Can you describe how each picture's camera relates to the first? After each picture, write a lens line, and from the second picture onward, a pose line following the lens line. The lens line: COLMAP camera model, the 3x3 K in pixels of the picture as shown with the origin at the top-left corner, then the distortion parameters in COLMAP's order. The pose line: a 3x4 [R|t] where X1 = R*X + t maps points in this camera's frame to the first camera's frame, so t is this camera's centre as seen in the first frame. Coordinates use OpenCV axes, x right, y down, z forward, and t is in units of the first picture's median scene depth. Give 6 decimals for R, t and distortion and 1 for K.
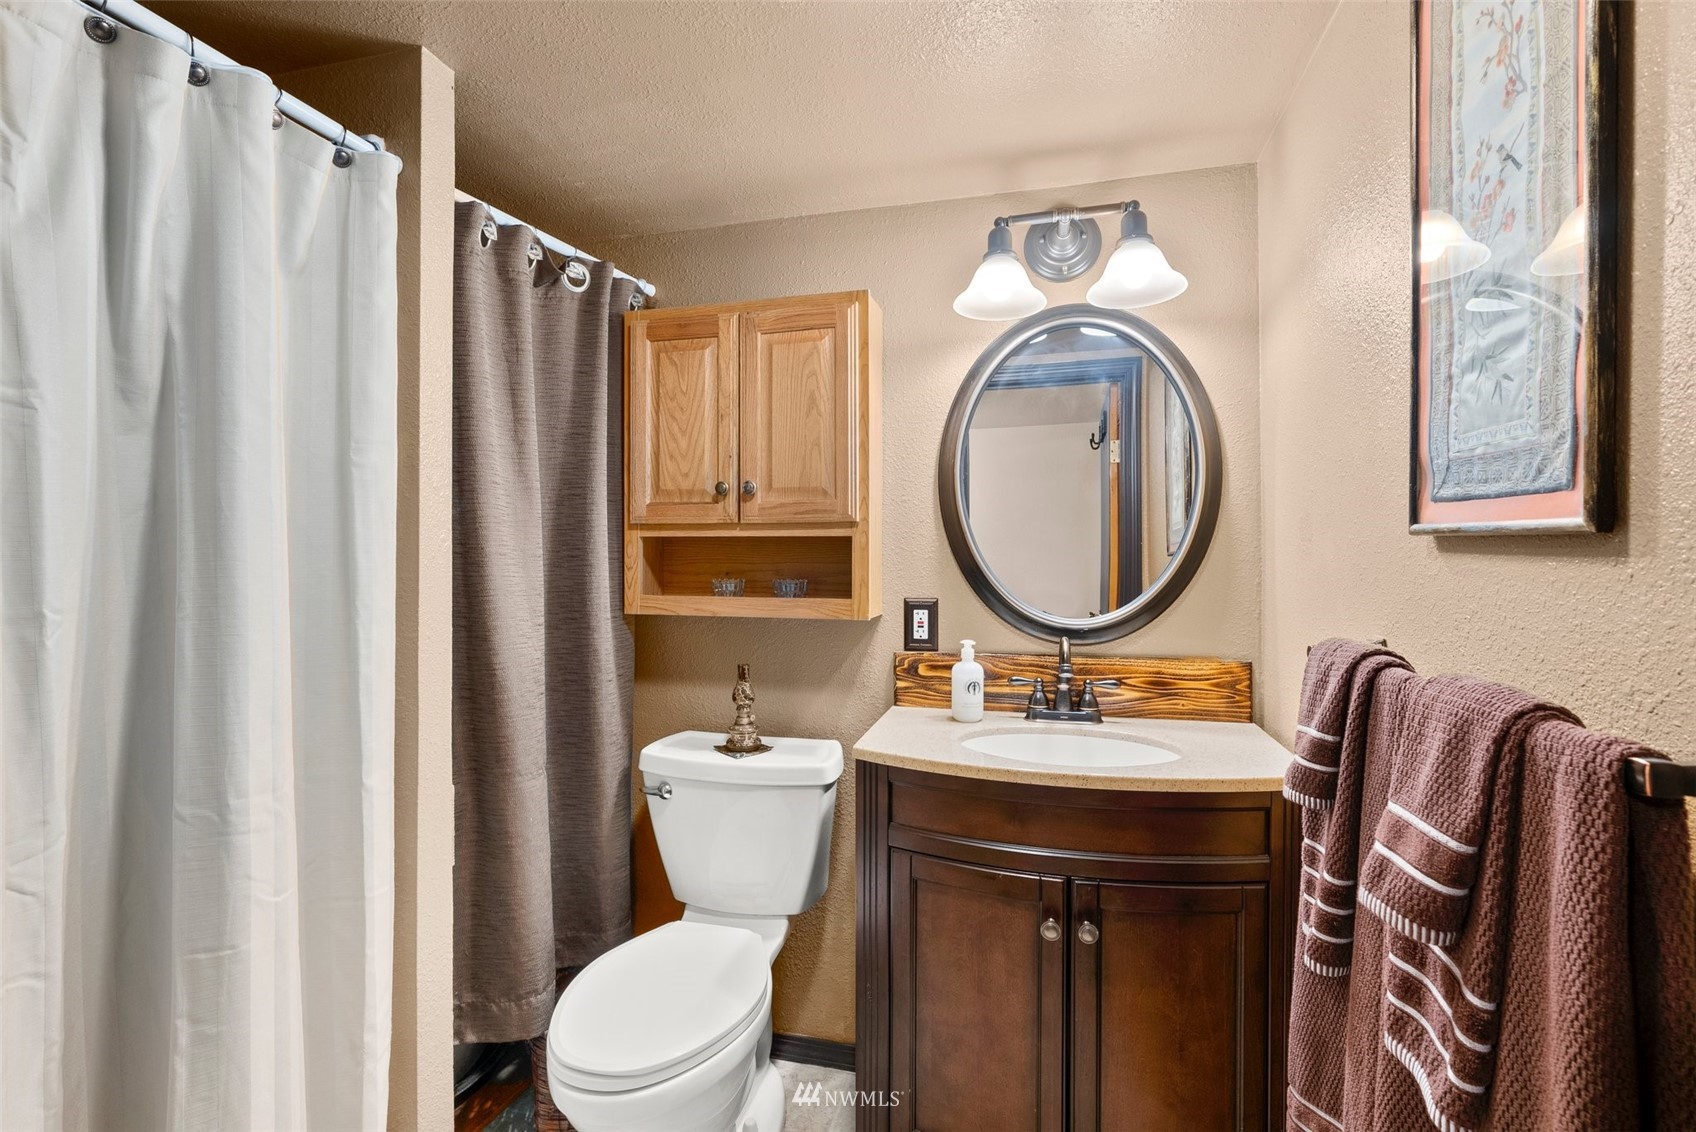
lens RADIAL K [[765.9, 0, 845.5], [0, 765.9, 563.1], [0, 0, 1]] dist [-0.008200, 0.001999]
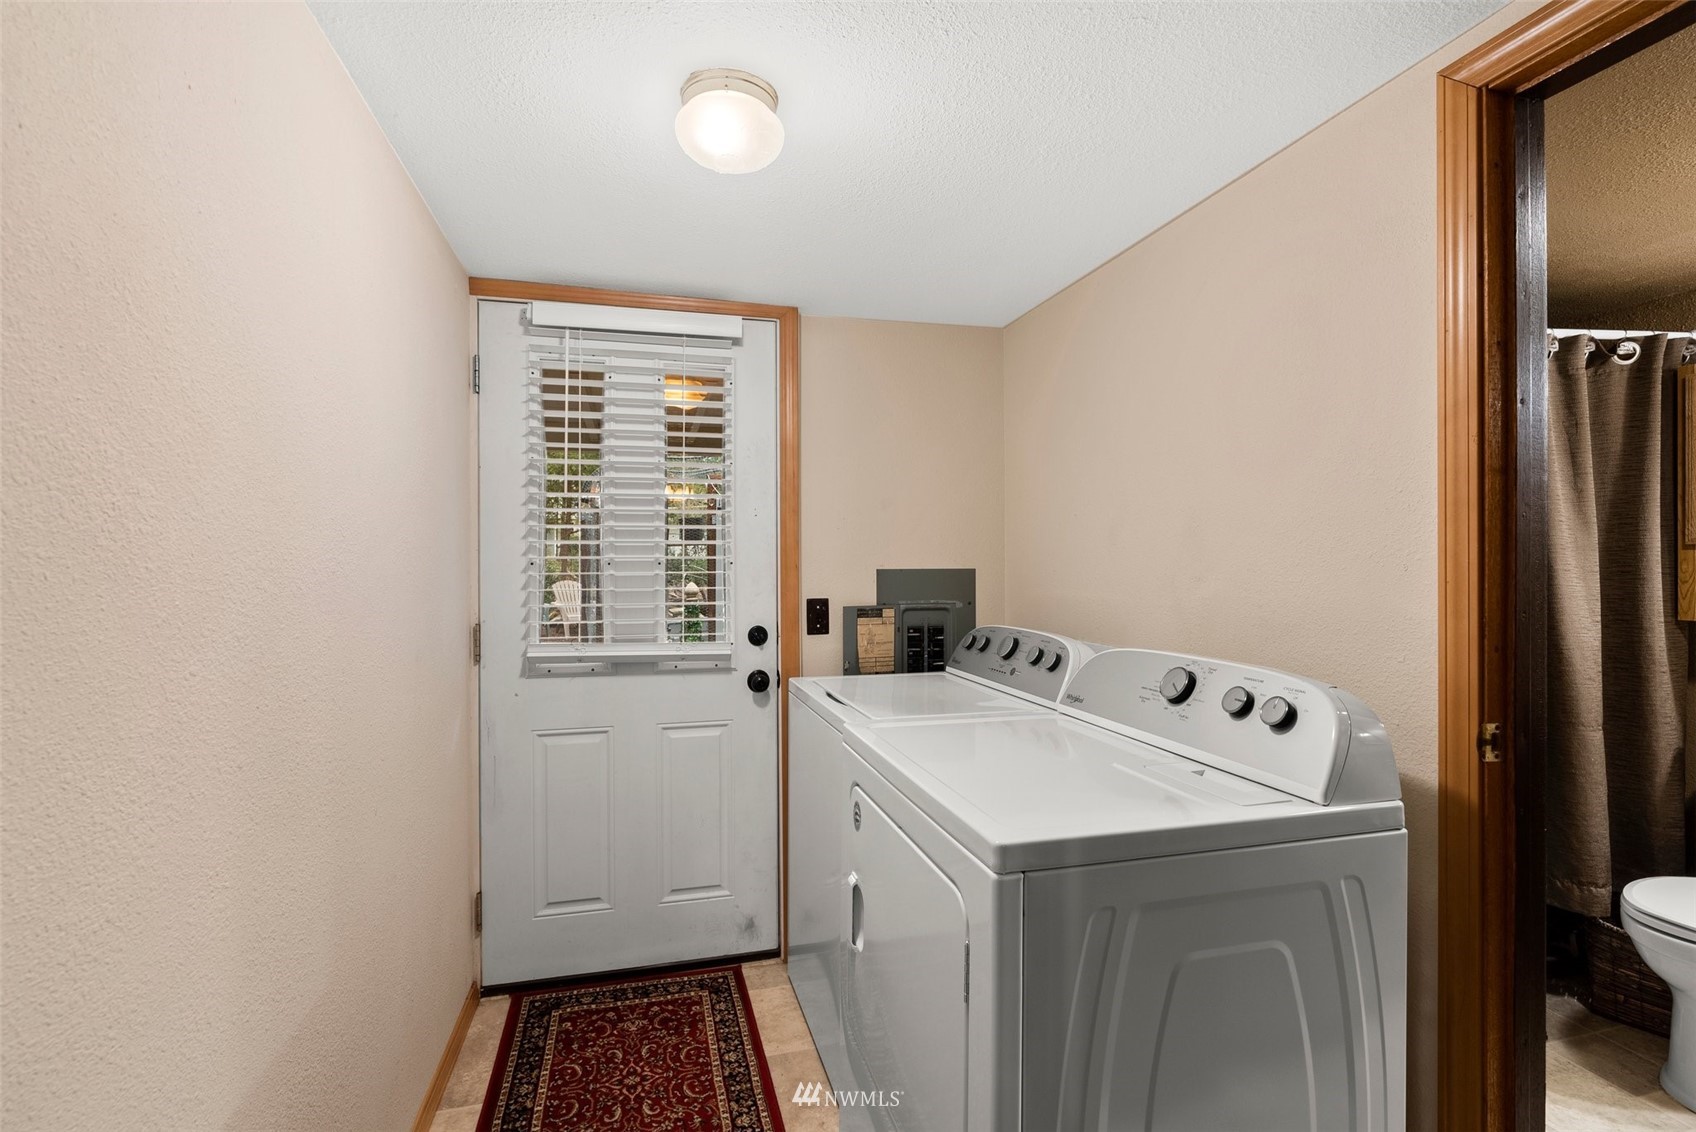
lens RADIAL K [[765.9, 0, 838.9], [0, 765.9, 561.2], [0, 0, 1]] dist [-0.008200, 0.001999]
pose [[0.490323, -0.001419, -0.871539, 0.110759], [-0.007178, 0.999958, -0.005666, -0.009552], [0.871511, 0.009034, 0.490293, -0.772319]]
